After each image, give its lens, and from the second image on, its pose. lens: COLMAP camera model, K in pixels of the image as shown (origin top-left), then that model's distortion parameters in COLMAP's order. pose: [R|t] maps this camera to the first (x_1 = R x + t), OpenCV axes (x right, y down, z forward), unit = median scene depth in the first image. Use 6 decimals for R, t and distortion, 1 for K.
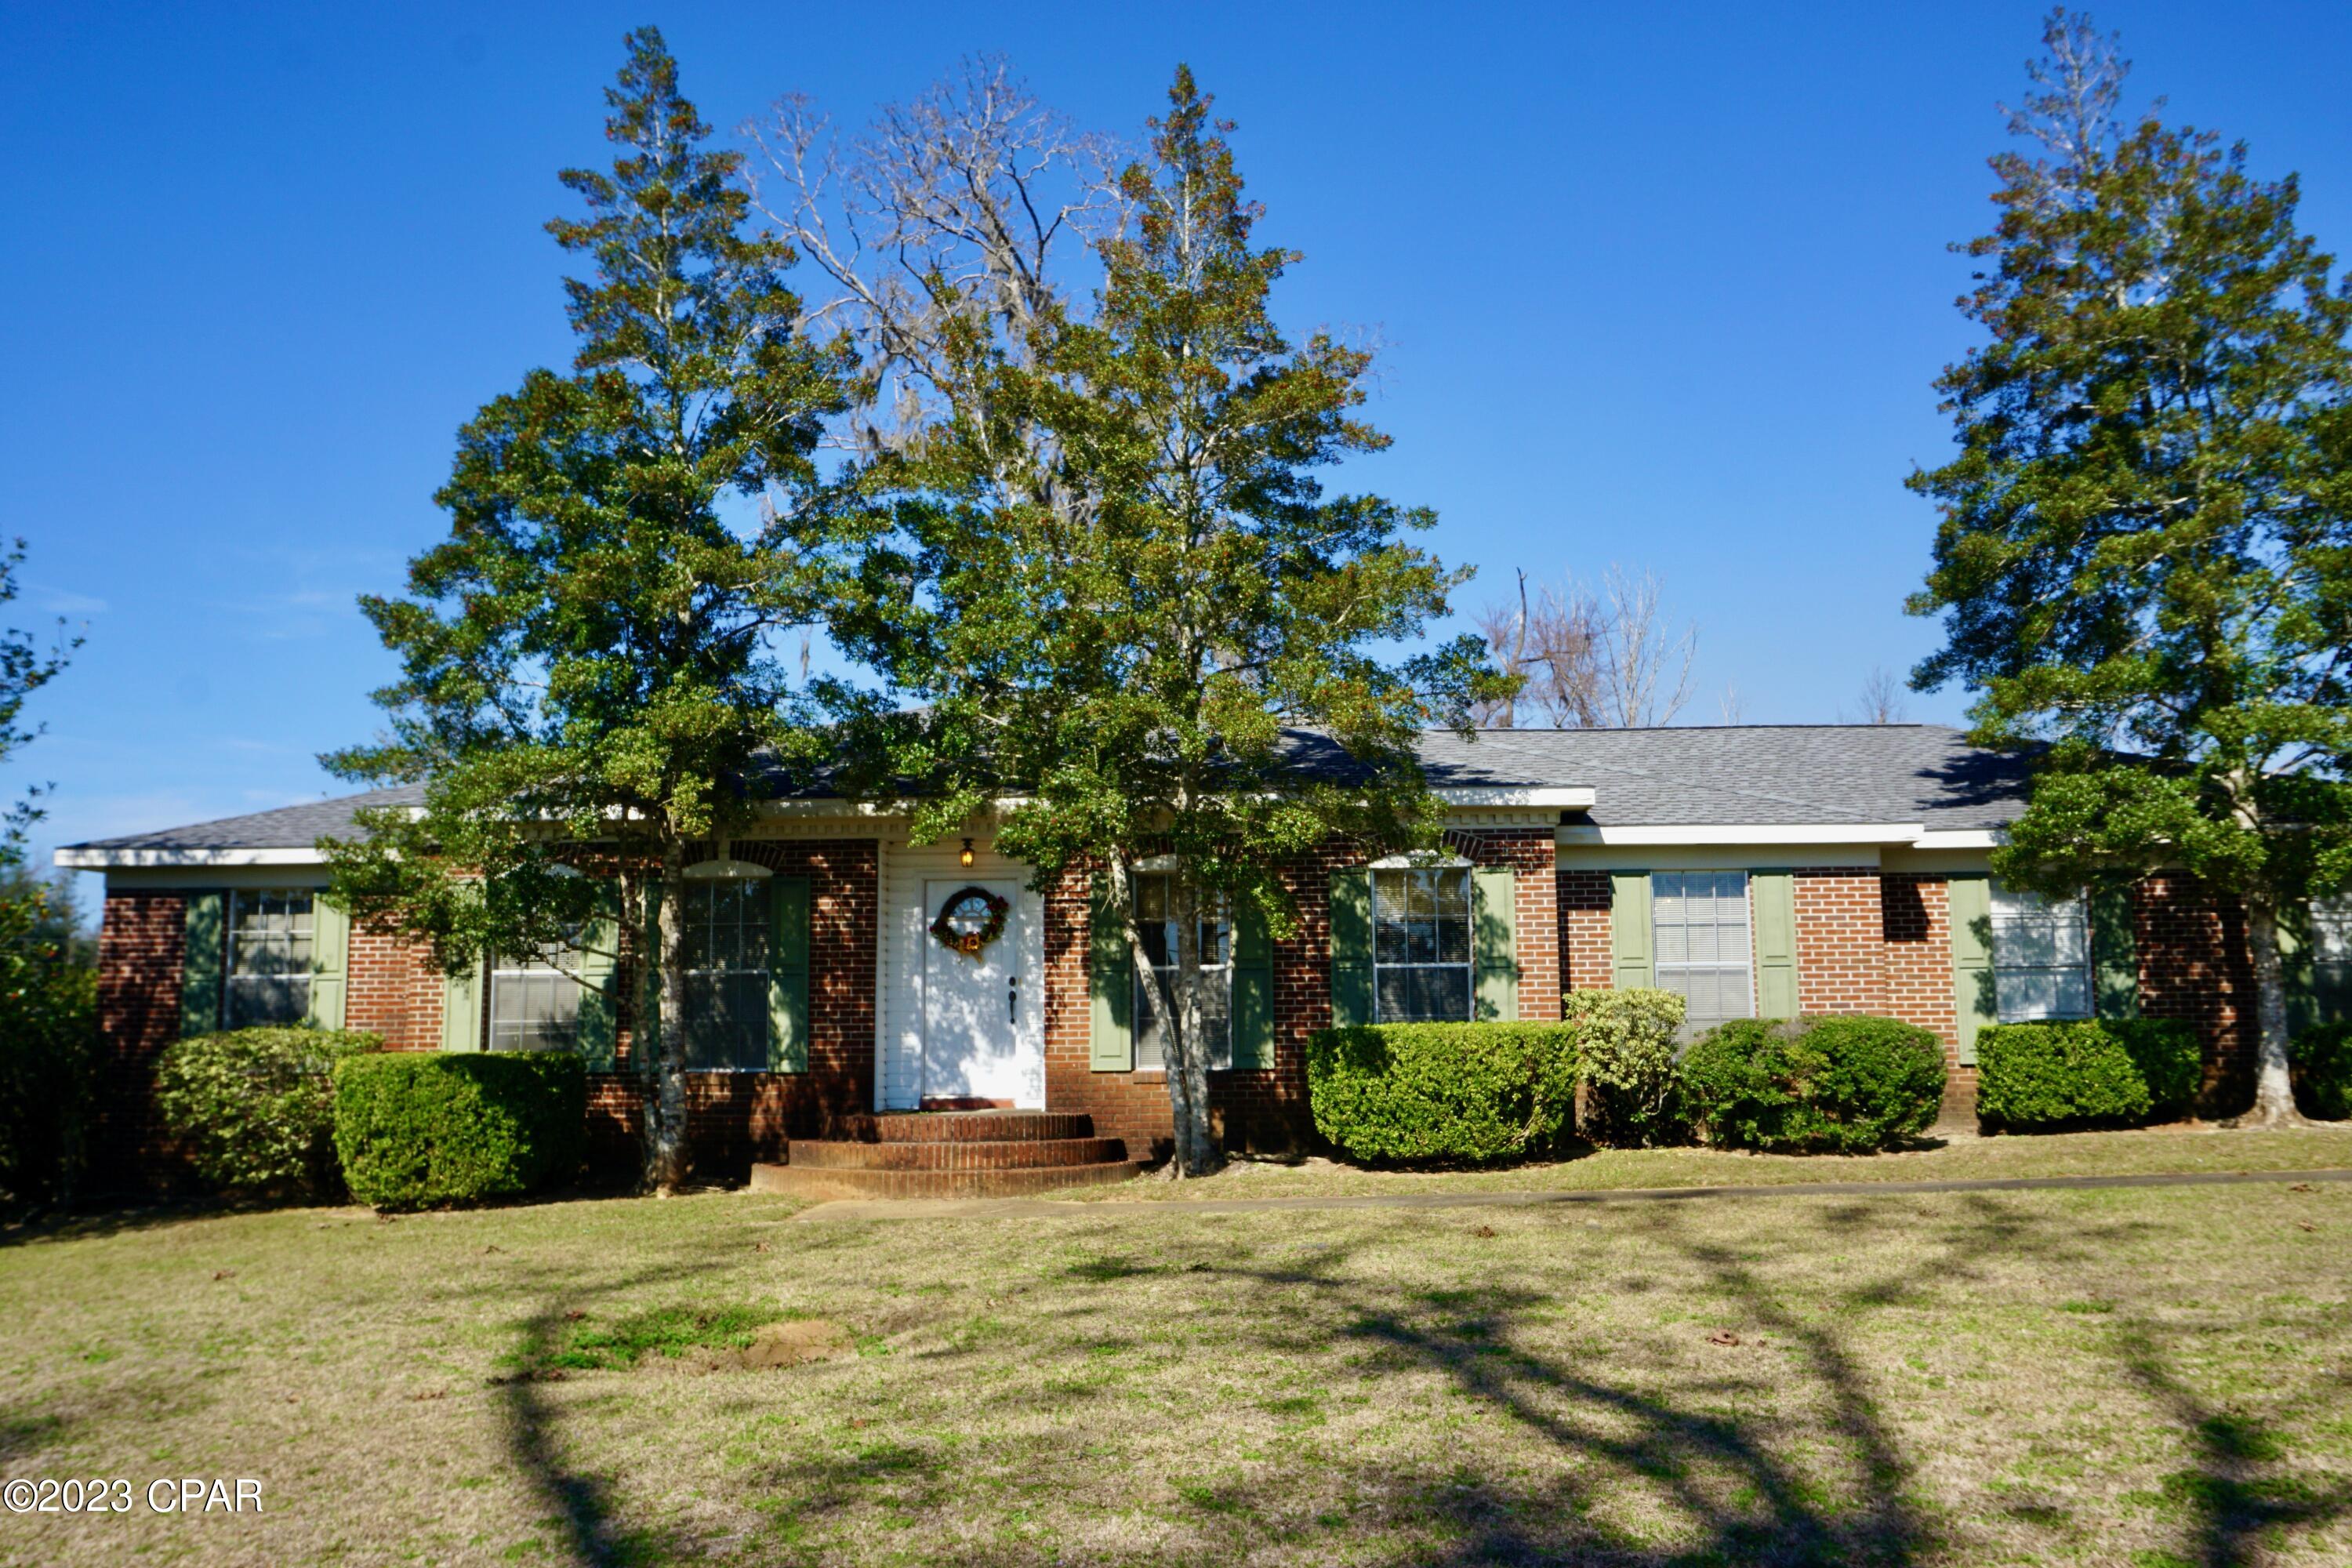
lens RADIAL K [[1962.2, 0, 1170.9], [0, 1962.2, 805.4], [0, 0, 1]] dist [-0.022022, 0.024662]
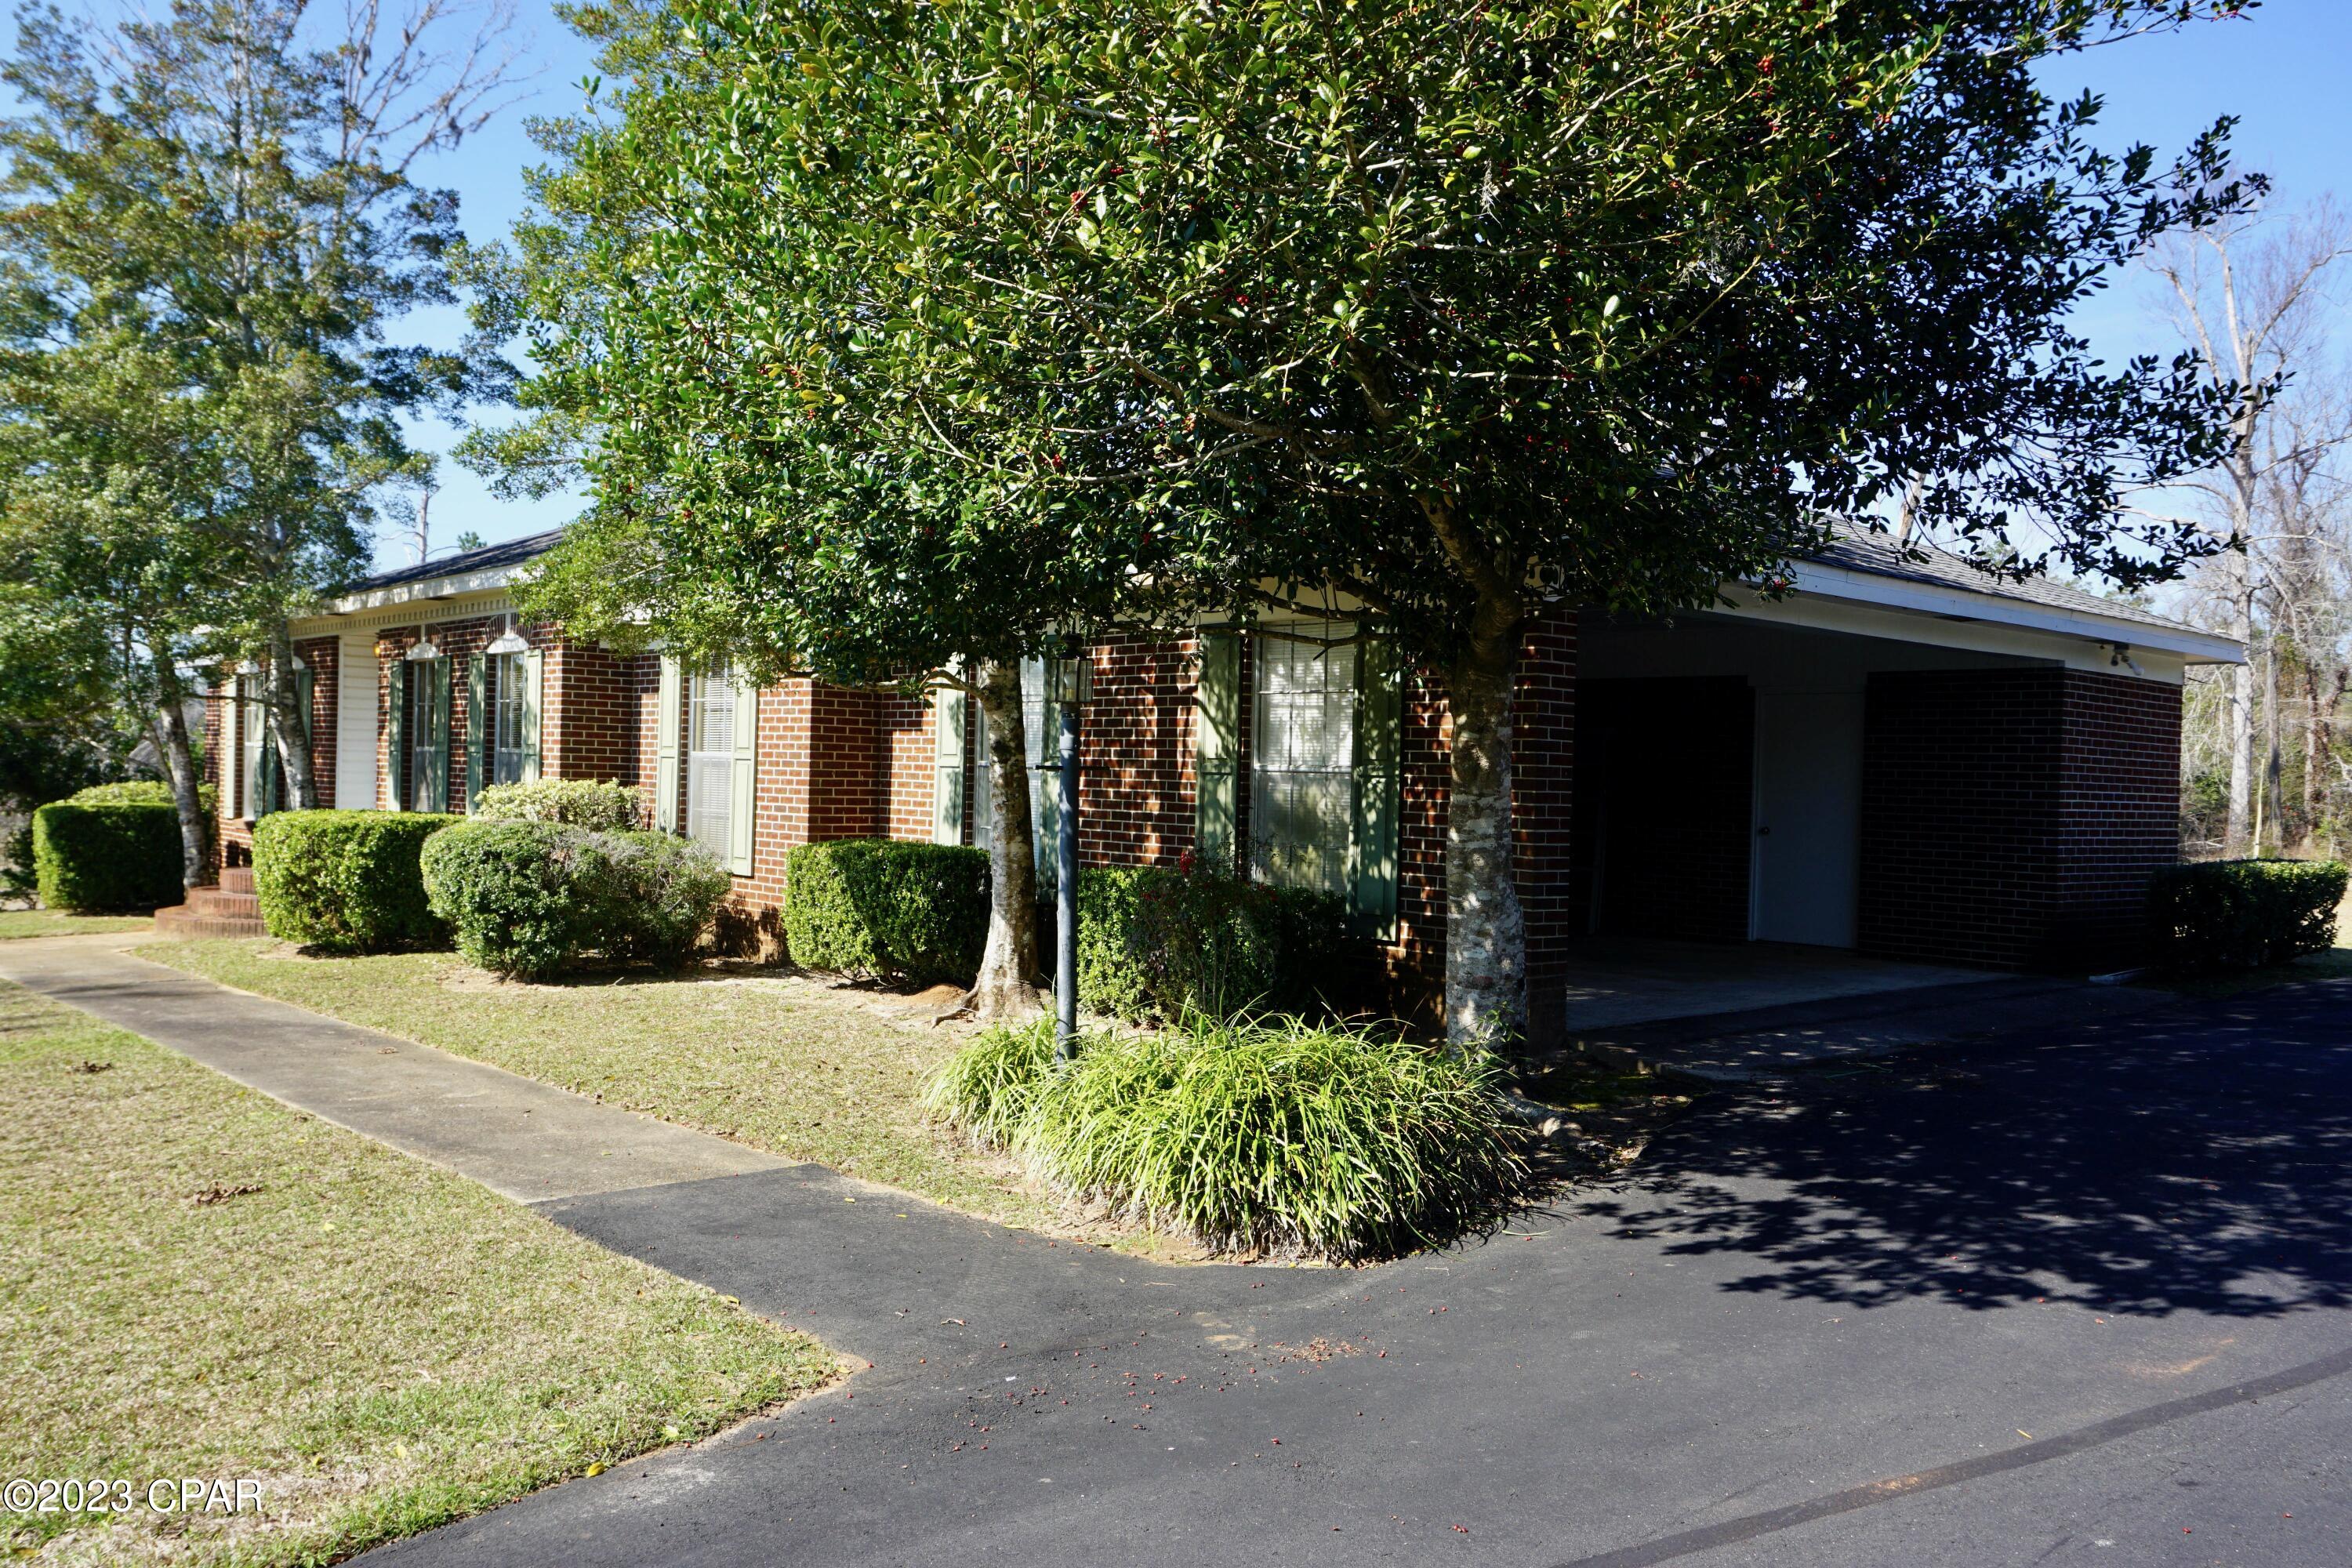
lens RADIAL K [[1860.4, 0, 1170.4], [0, 1860.4, 782.8], [0, 0, 1]] dist [-0.025390, 0.014644]
pose [[0.708387, 0.029425, -0.705211, 1.018060], [0.058940, 0.993175, 0.100646, 0.021216], [0.703359, -0.112862, 0.701818, 0.562131]]
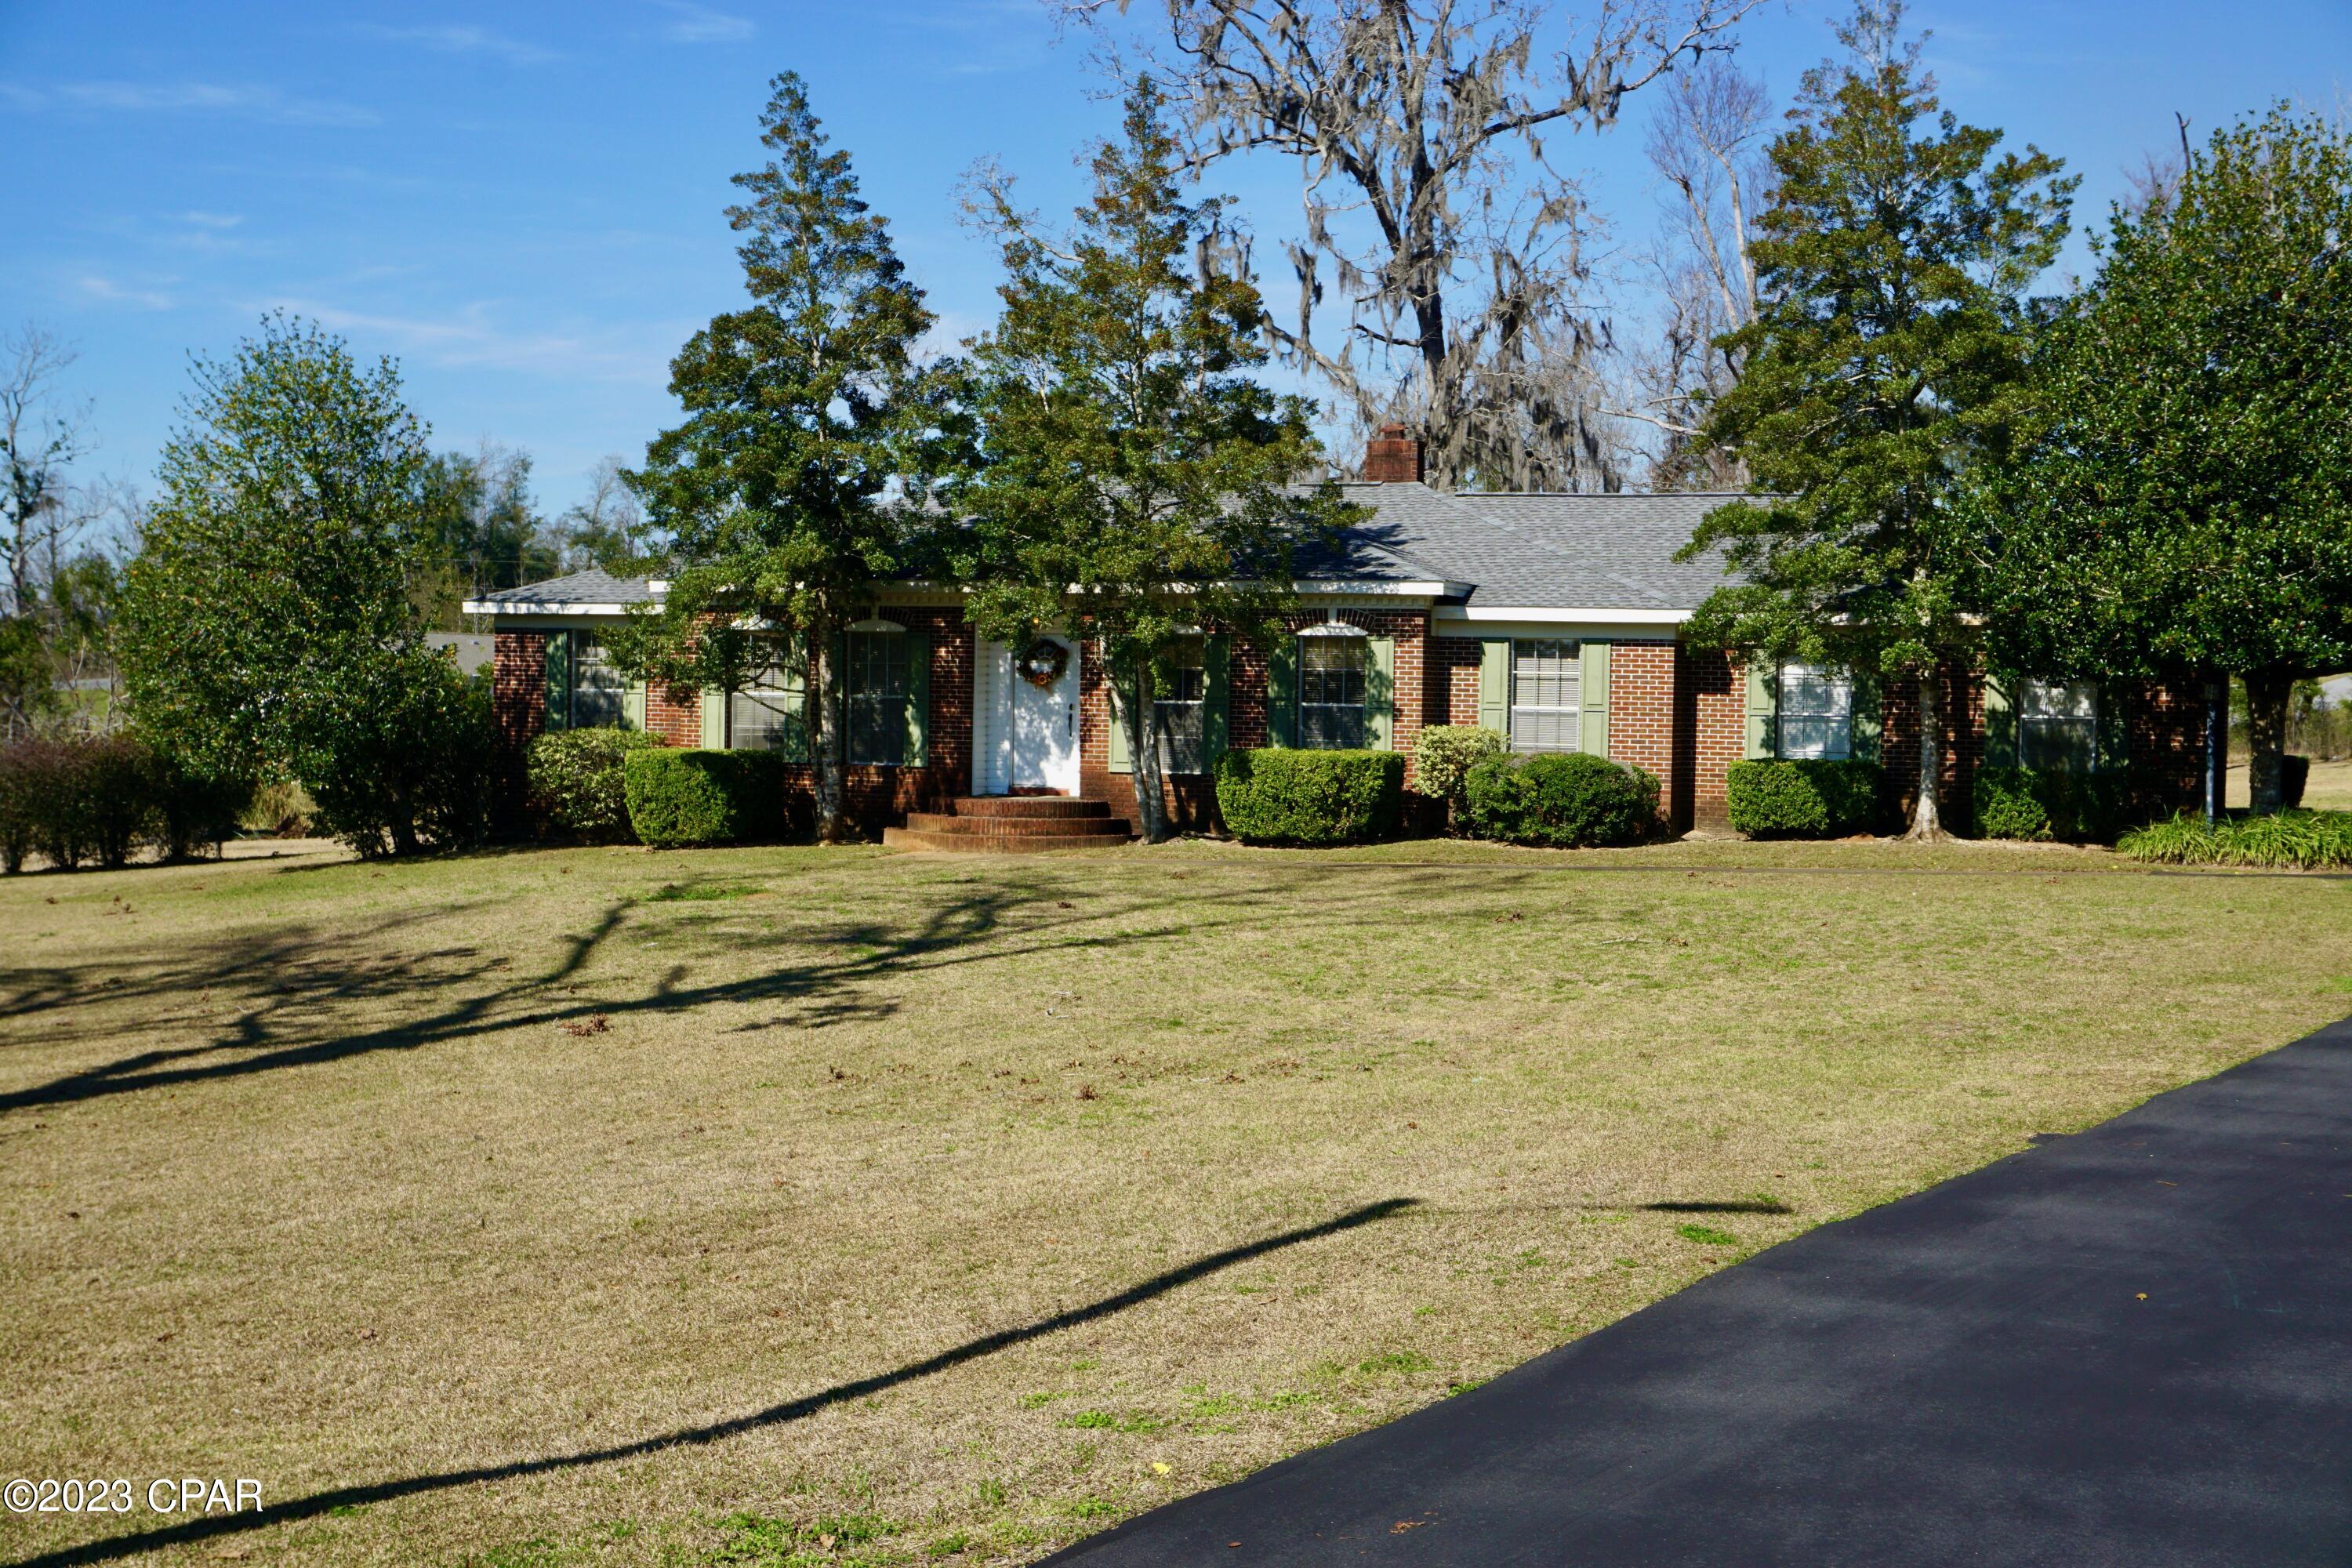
lens RADIAL K [[2884.8, 0, 1170.1], [0, 2884.8, 845.1], [0, 0, 1]] dist [-0.016984, 0.000000]
pose [[0.956340, 0.038423, -0.289719, 0.612102], [0.013316, 0.984562, 0.174529, -0.179777], [0.291952, -0.170767, 0.941065, -0.982826]]
